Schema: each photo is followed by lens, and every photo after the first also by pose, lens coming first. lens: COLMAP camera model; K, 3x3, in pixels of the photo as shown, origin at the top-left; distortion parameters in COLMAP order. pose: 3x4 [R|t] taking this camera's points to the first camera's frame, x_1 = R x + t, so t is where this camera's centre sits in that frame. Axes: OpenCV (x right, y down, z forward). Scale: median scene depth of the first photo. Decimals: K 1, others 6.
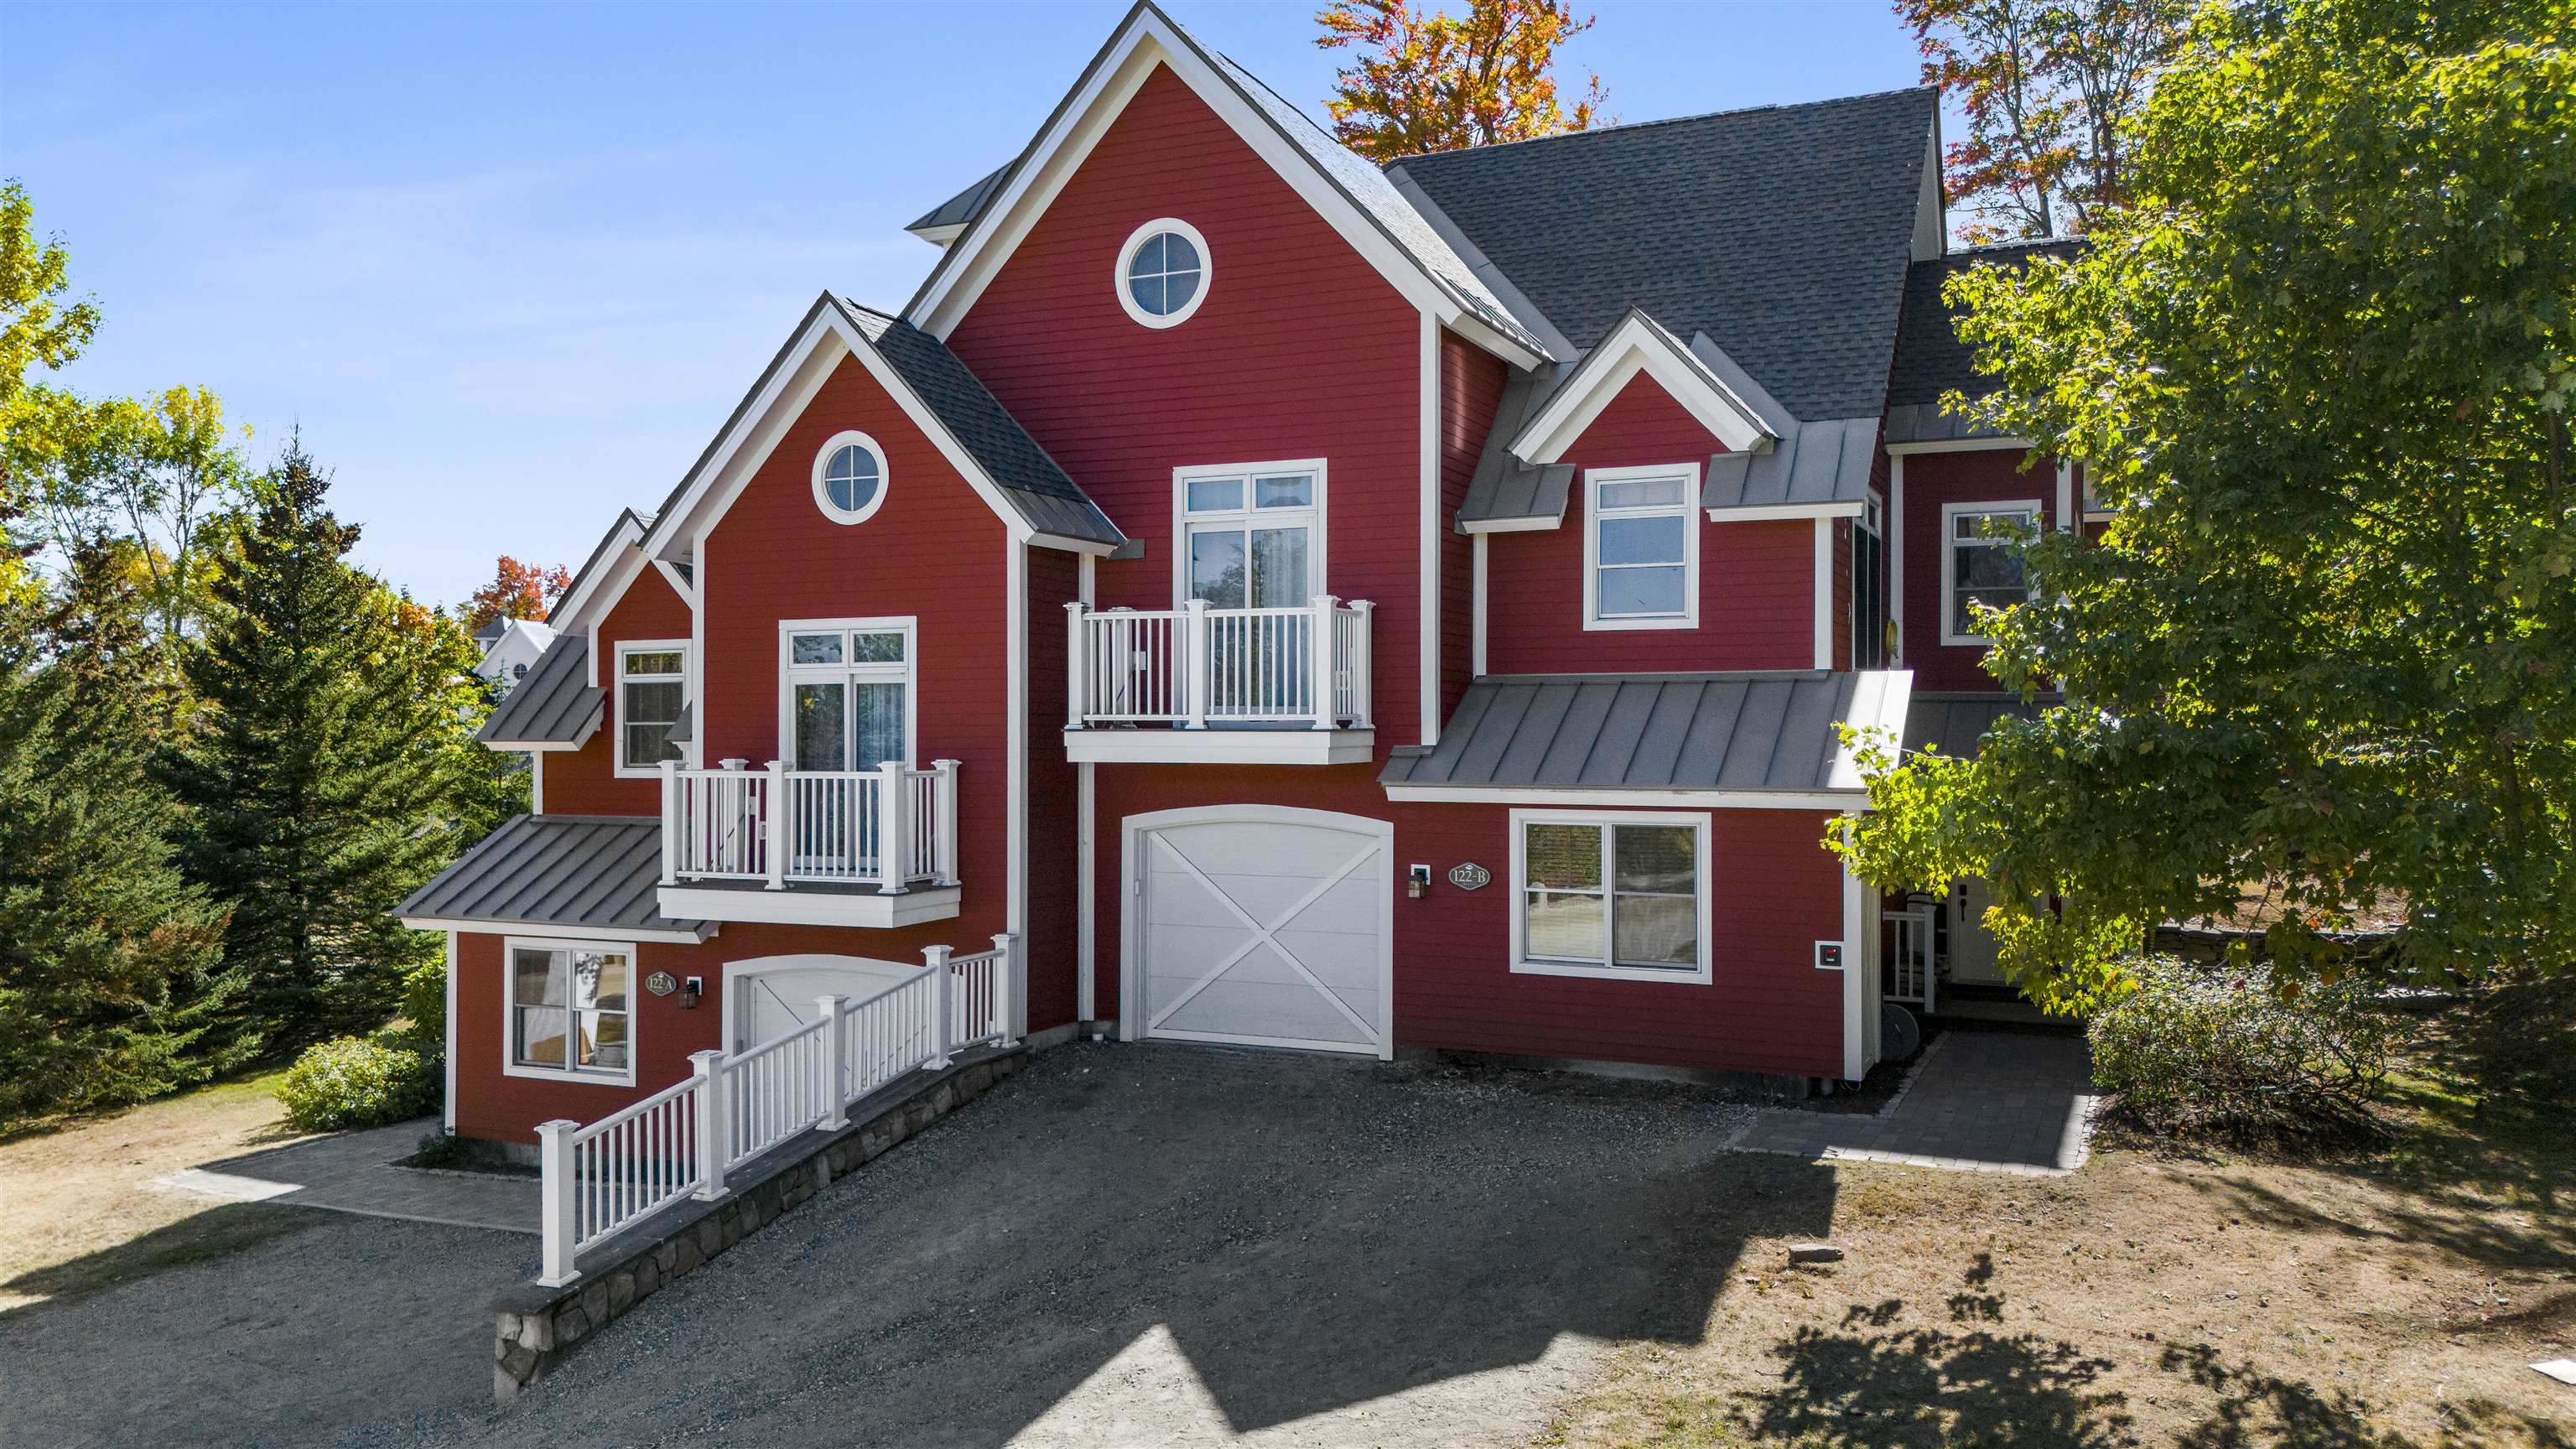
lens RADIAL K [[1916.9, 0, 1276.7], [0, 1916.9, 724.4], [0, 0, 1]] dist [0.079361, -0.074210]
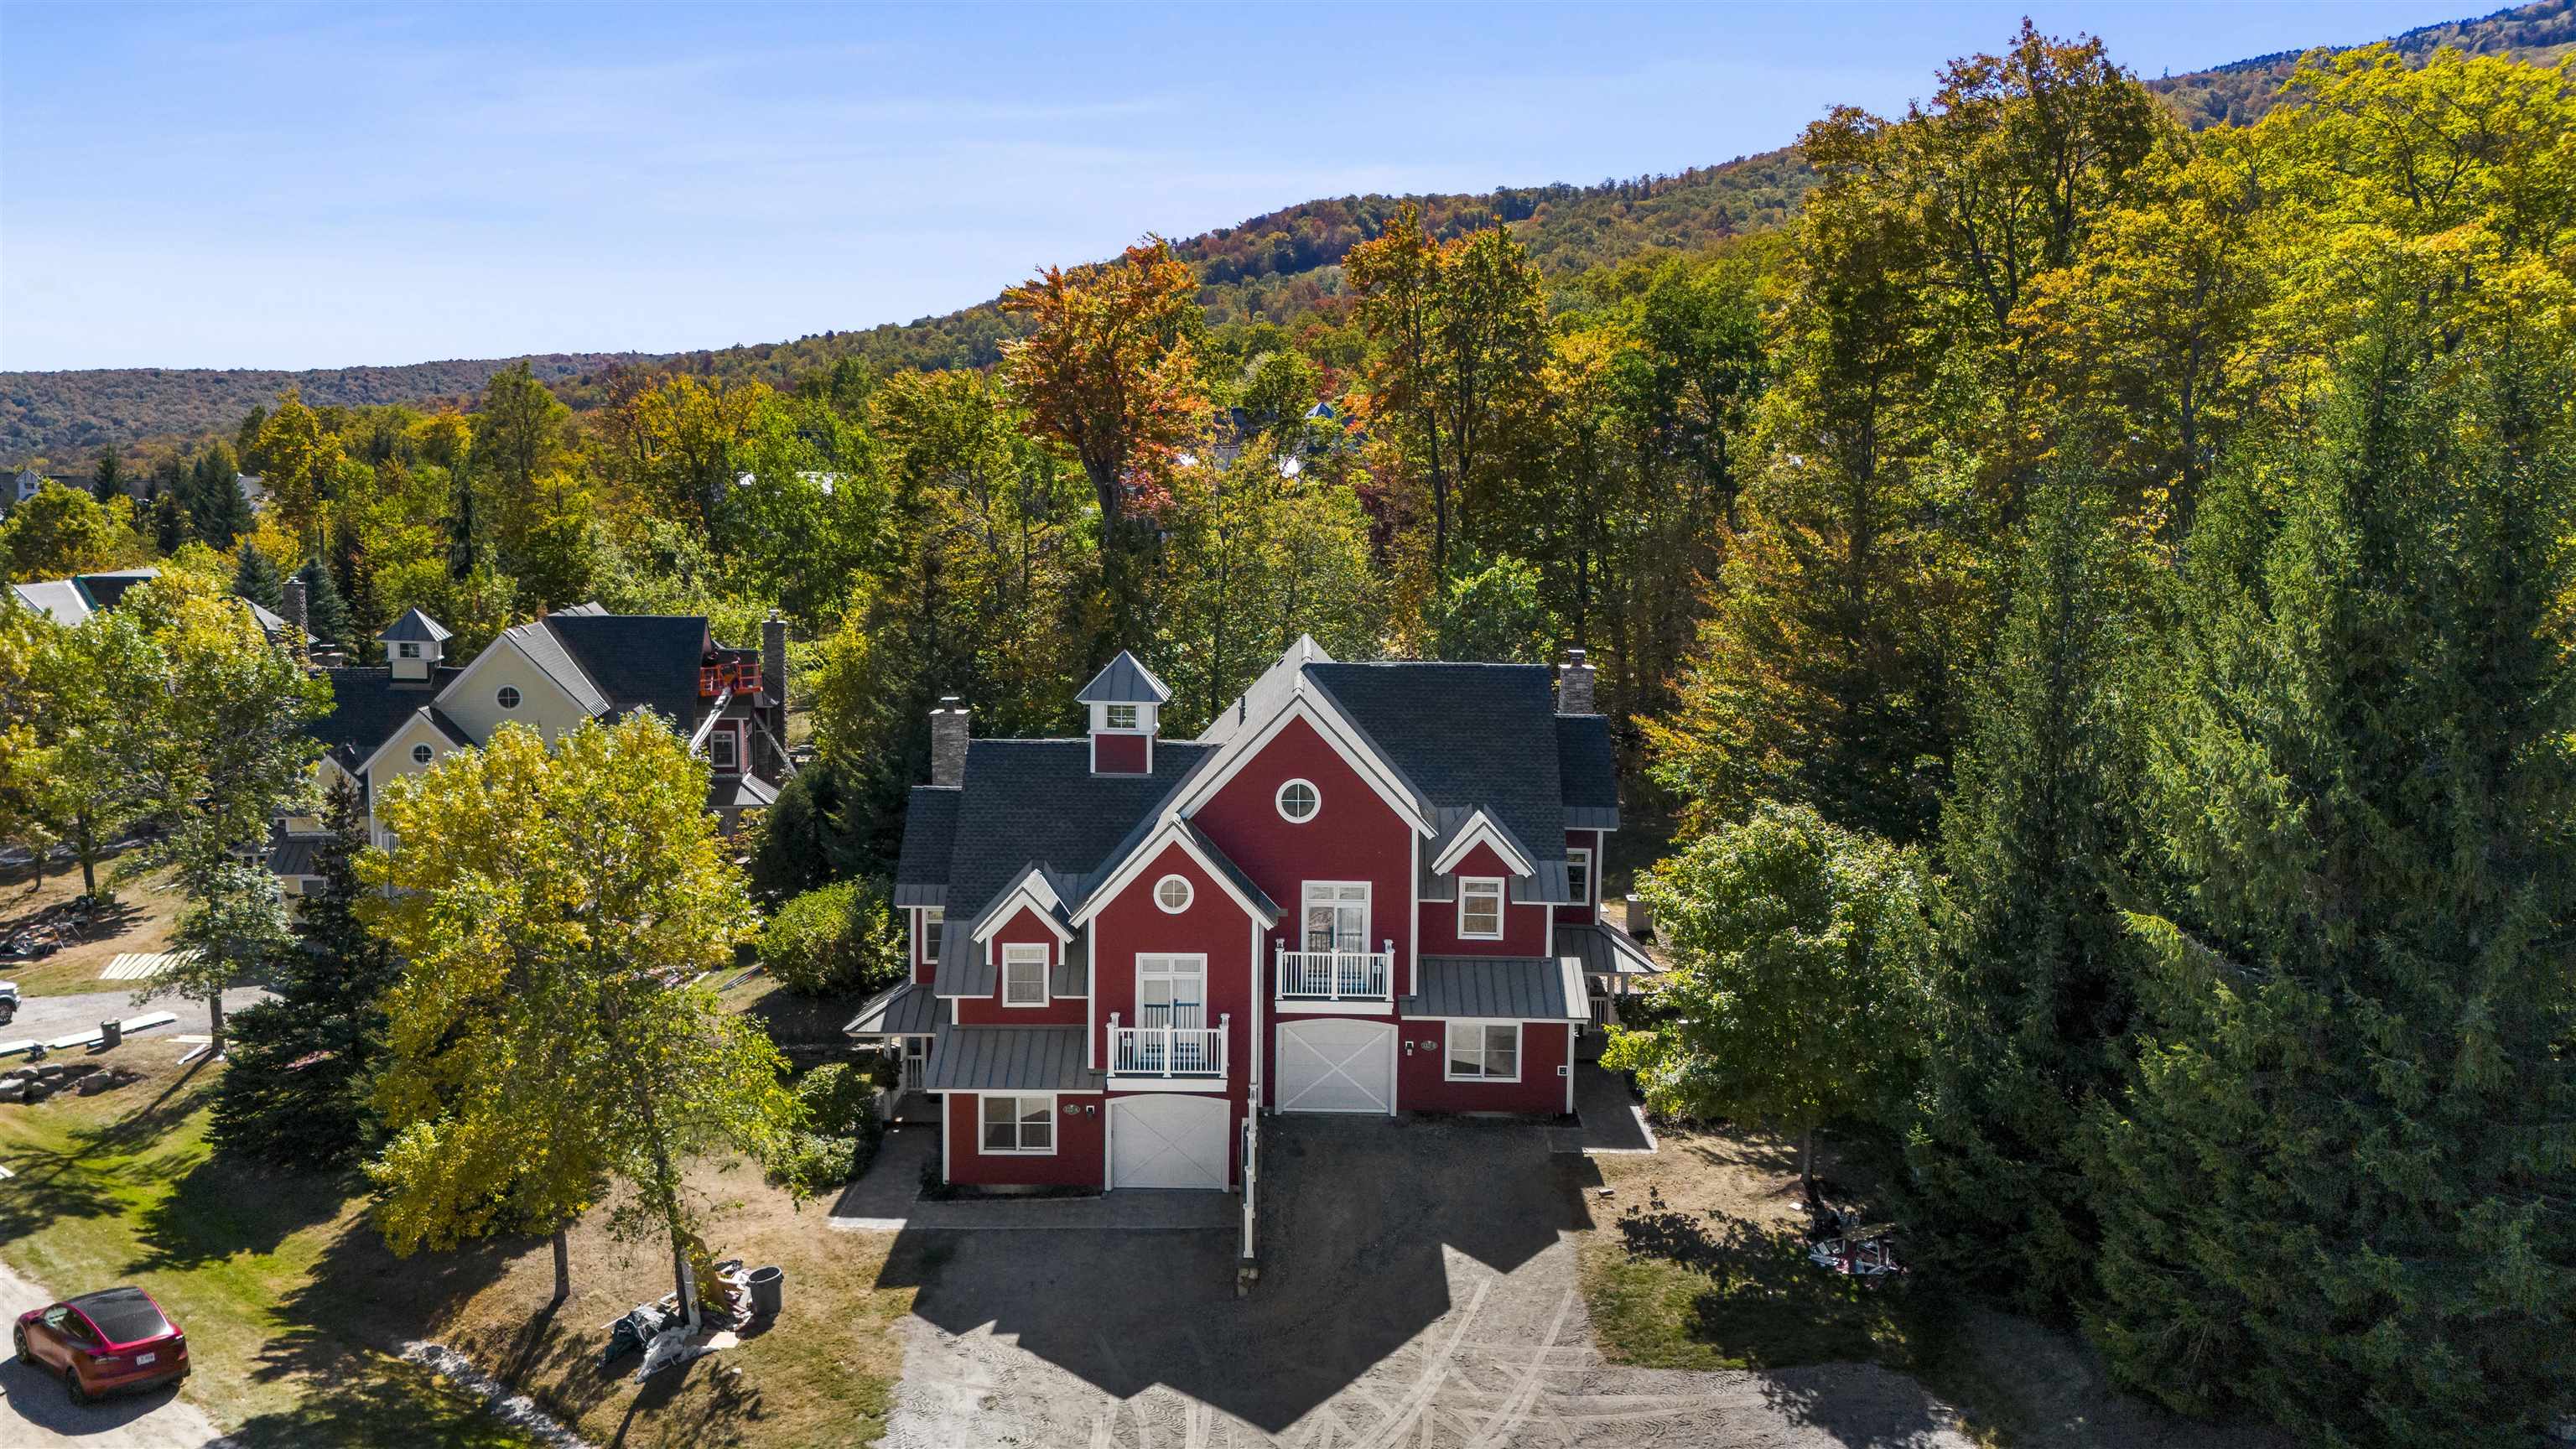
lens RADIAL K [[1916.9, 0, 1276.7], [0, 1916.9, 724.4], [0, 0, 1]] dist [0.079361, -0.074210]
pose [[0.912014, -0.041448, 0.408059, -1.100751], [-0.013995, 0.991157, 0.131953, -0.673679], [-0.409919, -0.126054, 0.903369, -1.179054]]
